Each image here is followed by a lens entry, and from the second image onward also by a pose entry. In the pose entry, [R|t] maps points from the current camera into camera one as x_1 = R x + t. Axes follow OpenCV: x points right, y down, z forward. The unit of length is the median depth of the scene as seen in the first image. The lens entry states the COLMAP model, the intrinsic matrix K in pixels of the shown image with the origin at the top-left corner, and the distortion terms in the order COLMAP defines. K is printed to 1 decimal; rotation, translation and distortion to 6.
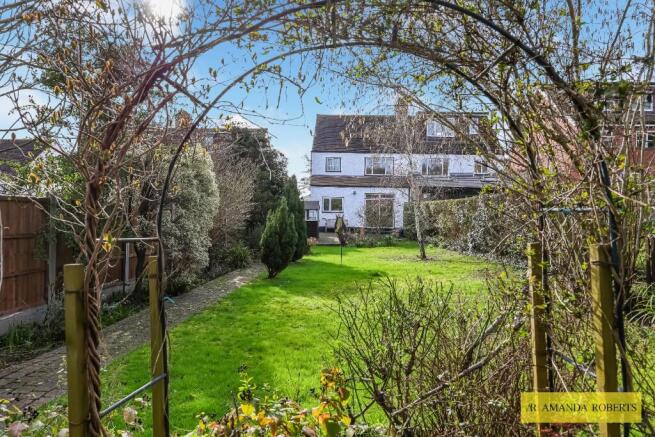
lens RADIAL K [[429.1, 0, 325.9], [0, 429.1, 206.5], [0, 0, 1]] dist [-0.001087, -0.000041]
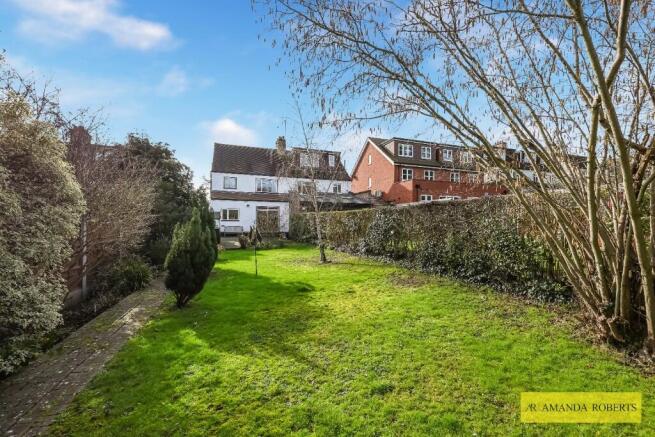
lens RADIAL K [[269.9, 0, 327.5], [0, 269.9, 218.5], [0, 0, 1]] dist [-0.000234, -0.000035]
pose [[0.923091, -0.005947, 0.384536, -0.032688], [0.000883, 0.999911, 0.013344, -0.003959], [-0.384581, -0.011978, 0.923013, 0.209988]]
